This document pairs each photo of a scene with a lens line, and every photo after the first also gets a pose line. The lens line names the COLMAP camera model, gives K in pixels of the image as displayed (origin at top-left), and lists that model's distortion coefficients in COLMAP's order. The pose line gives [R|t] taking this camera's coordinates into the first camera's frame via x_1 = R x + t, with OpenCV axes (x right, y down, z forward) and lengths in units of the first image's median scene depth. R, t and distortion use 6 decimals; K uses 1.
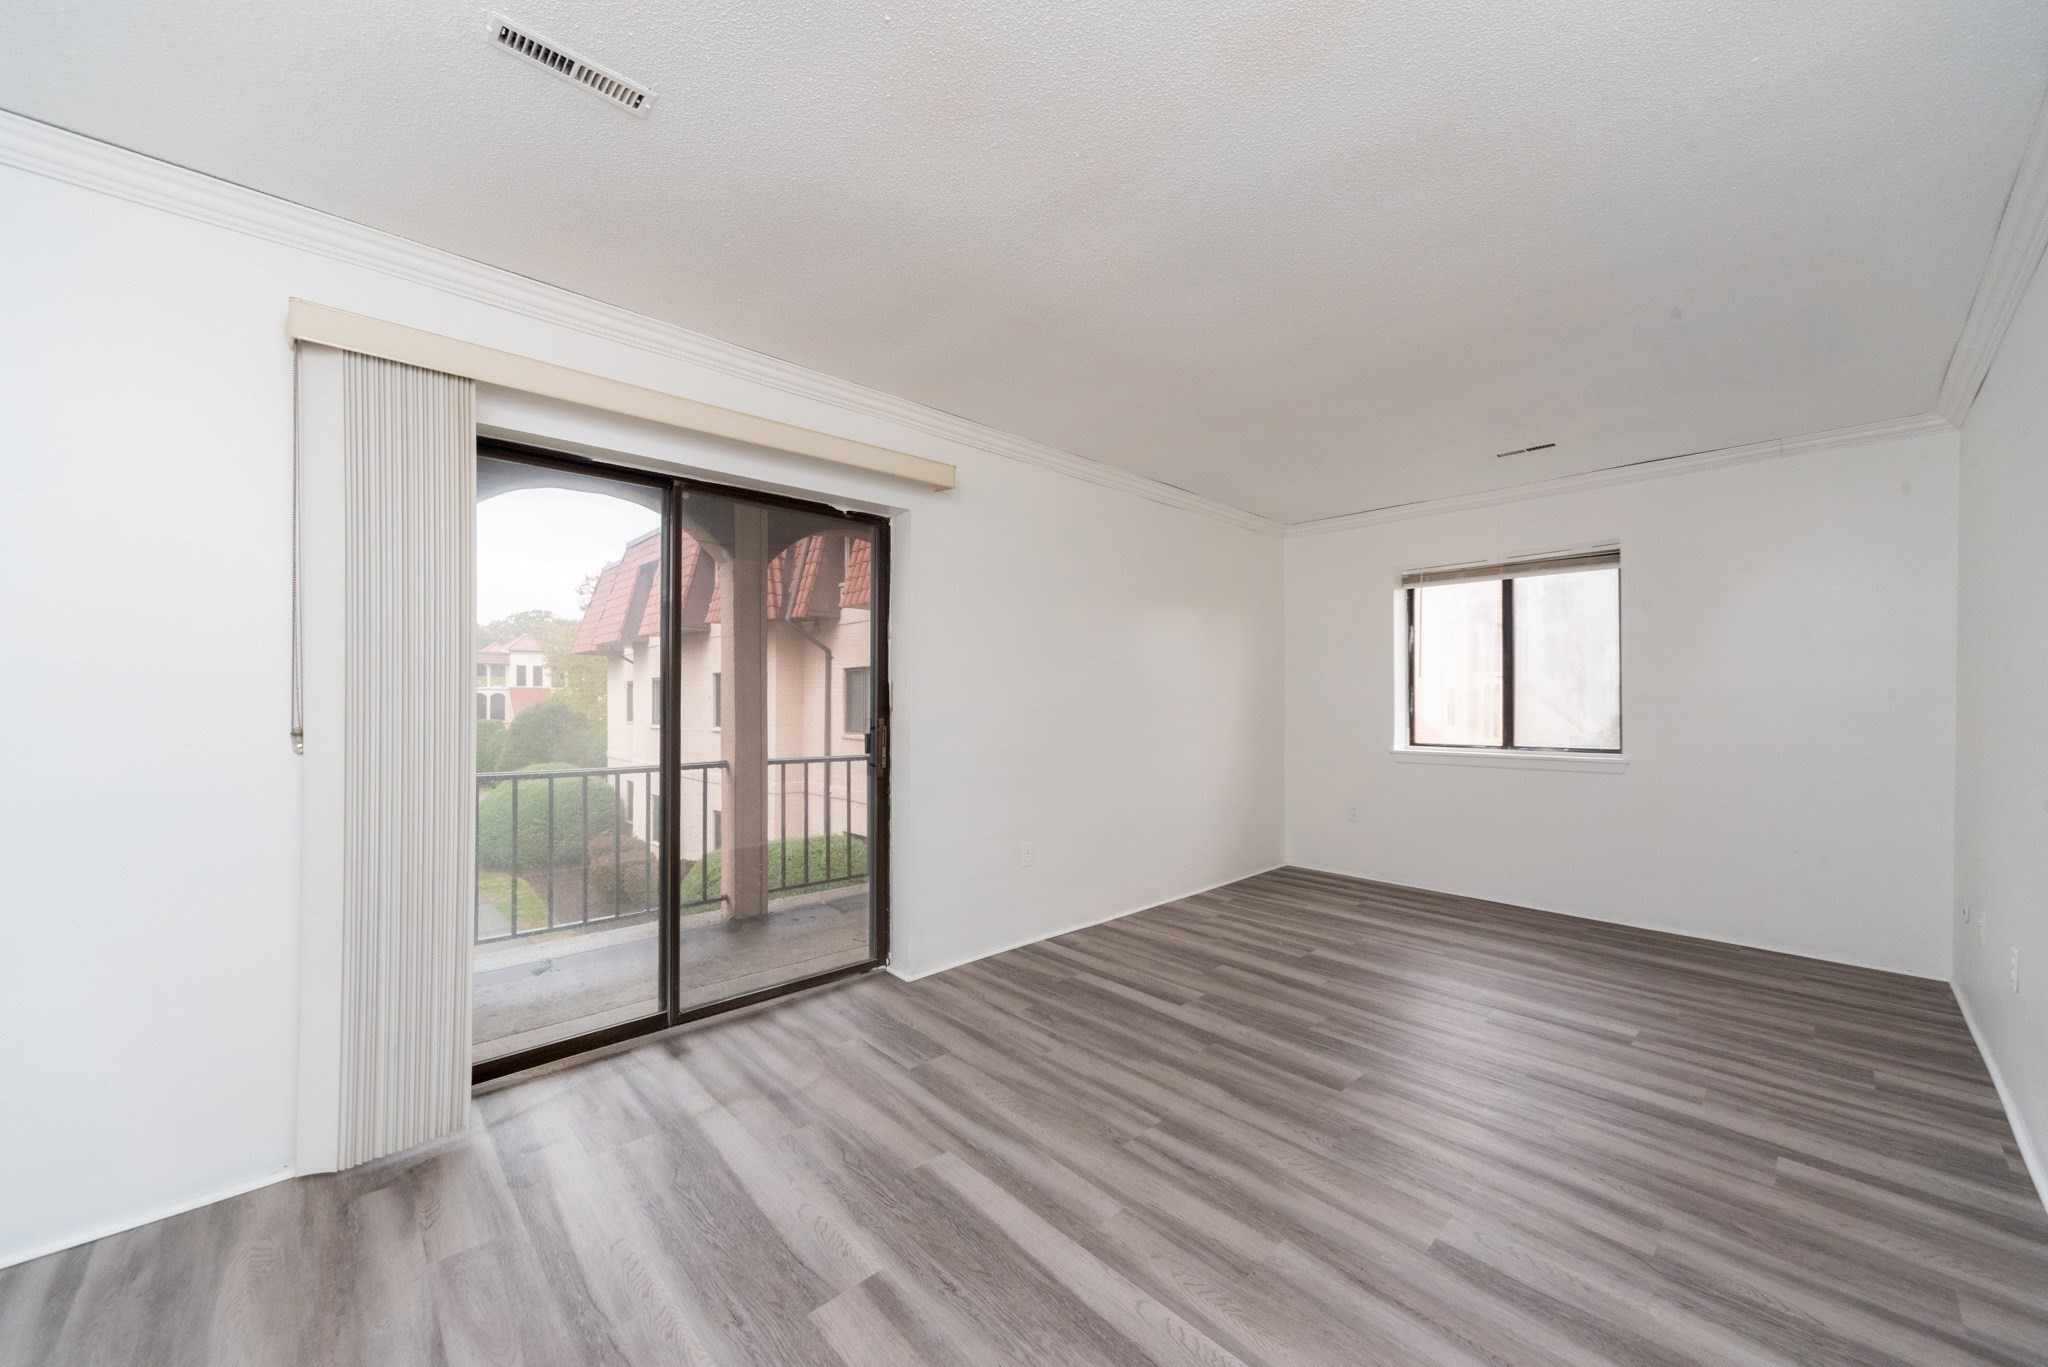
lens RADIAL K [[764.3, 0, 1024.2], [0, 764.3, 696.6], [0, 0, 1]] dist [-0.000949, -0.000483]
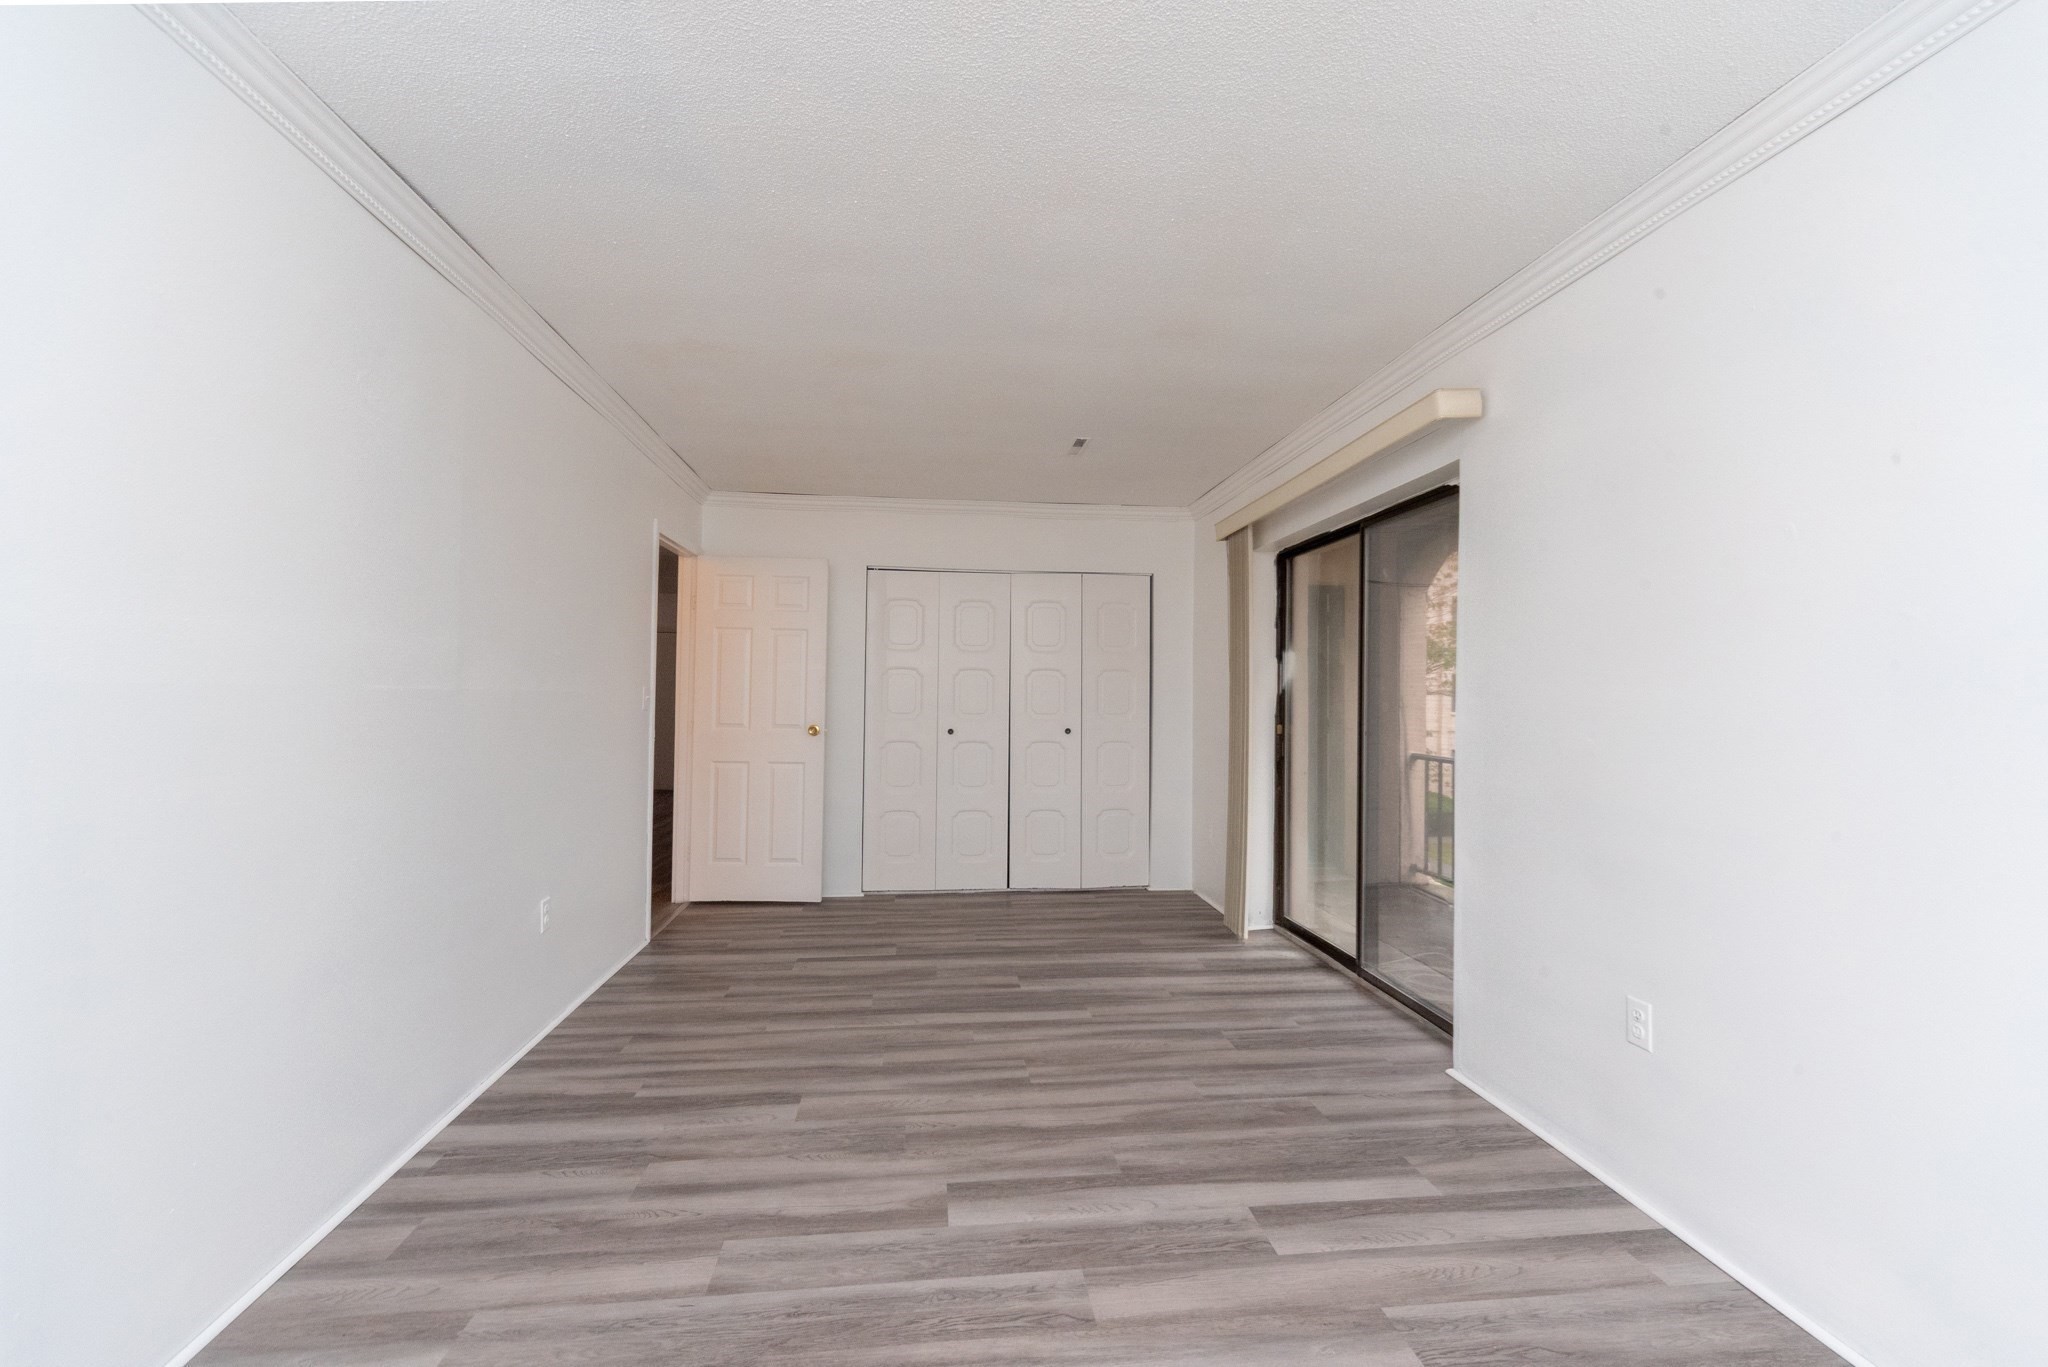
lens RADIAL K [[850.8, 0, 1024.0], [0, 850.8, 683.5], [0, 0, 1]] dist [0.002610, 0.000204]
pose [[-0.596389, -0.018505, -0.802483, 0.880309], [-0.007909, 0.999821, -0.017178, -0.002976], [0.802657, -0.003898, -0.596428, 1.282169]]
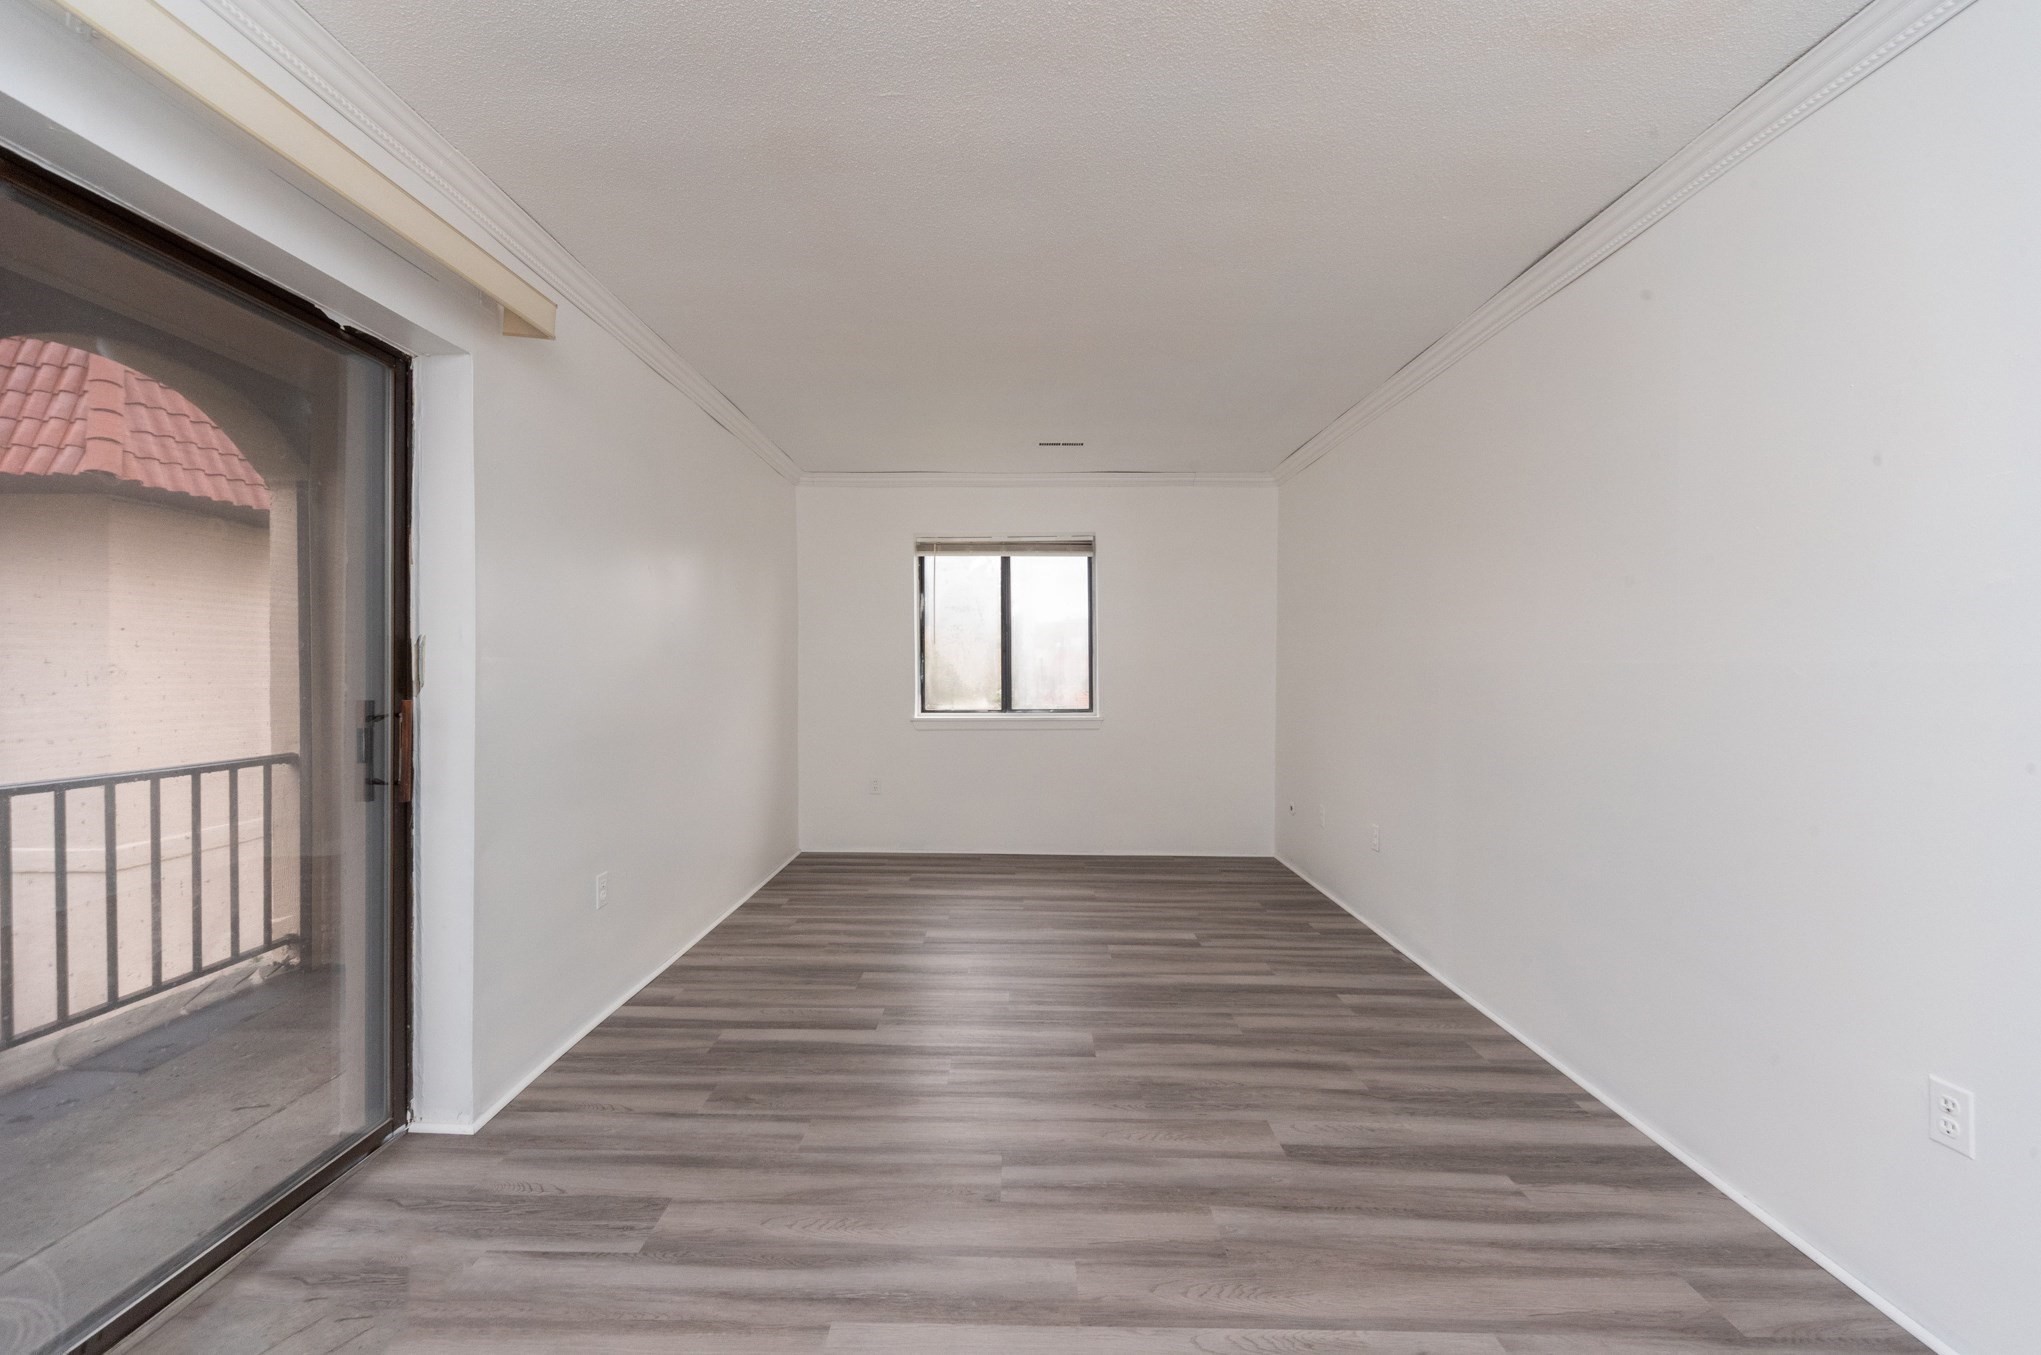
lens RADIAL K [[847.9, 0, 1020.5], [0, 847.9, 677.5], [0, 0, 1]] dist [0.002610, 0.000204]
pose [[0.687690, -0.009154, 0.725947, -0.370442], [-0.004626, 0.999845, 0.016990, -0.003414], [-0.725990, -0.015041, 0.687541, 0.244666]]
